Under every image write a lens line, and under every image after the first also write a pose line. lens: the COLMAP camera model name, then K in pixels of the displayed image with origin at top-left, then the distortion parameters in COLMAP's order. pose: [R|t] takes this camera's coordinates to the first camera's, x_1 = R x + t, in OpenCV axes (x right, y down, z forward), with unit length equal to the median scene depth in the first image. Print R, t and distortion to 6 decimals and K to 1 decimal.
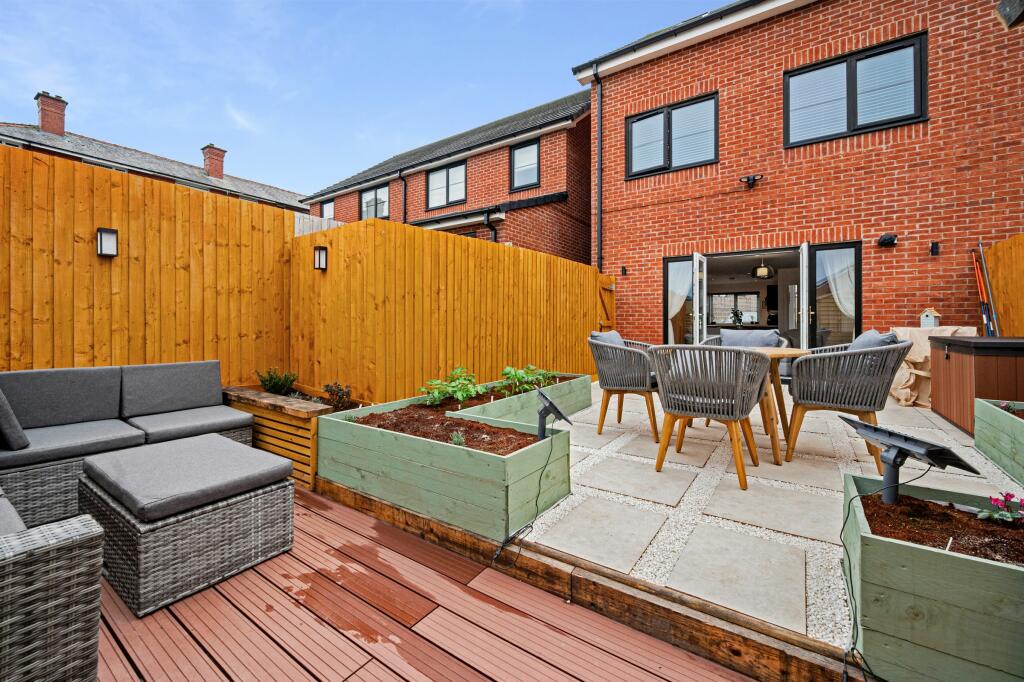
lens RADIAL K [[412.3, 0, 494.3], [0, 412.3, 337.0], [0, 0, 1]] dist [-0.002016, 0.000361]
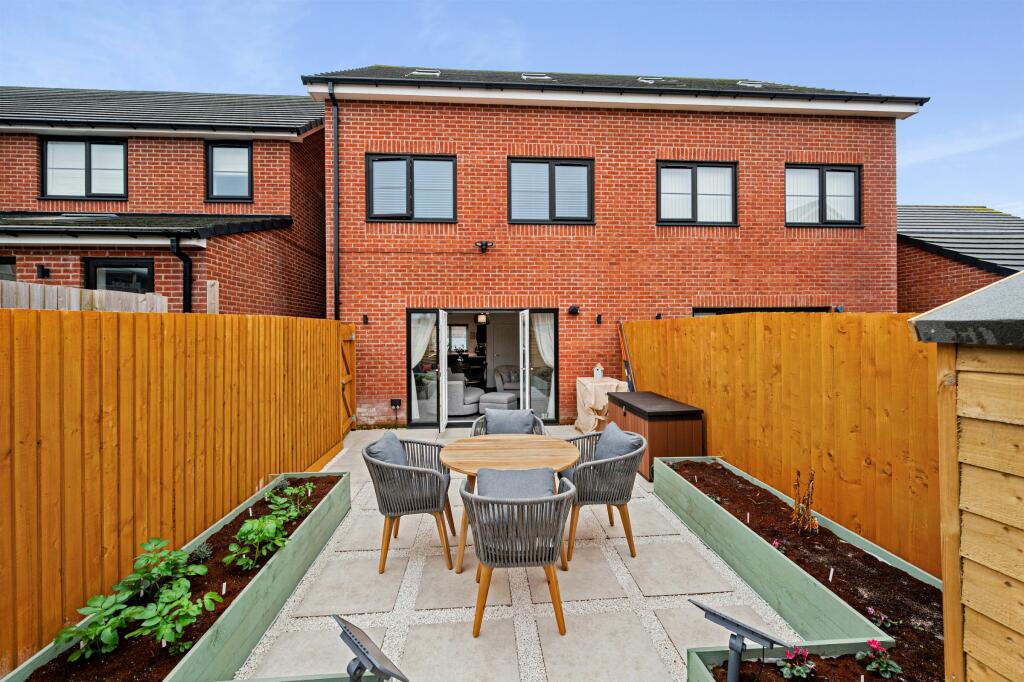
lens RADIAL K [[412.3, 0, 494.3], [0, 412.3, 337.0], [0, 0, 1]] dist [-0.002016, 0.000361]
pose [[0.776214, -0.010915, 0.630375, -0.041273], [0.022178, 0.999704, -0.009999, -0.117451], [-0.630079, 0.021741, 0.776227, 0.130906]]
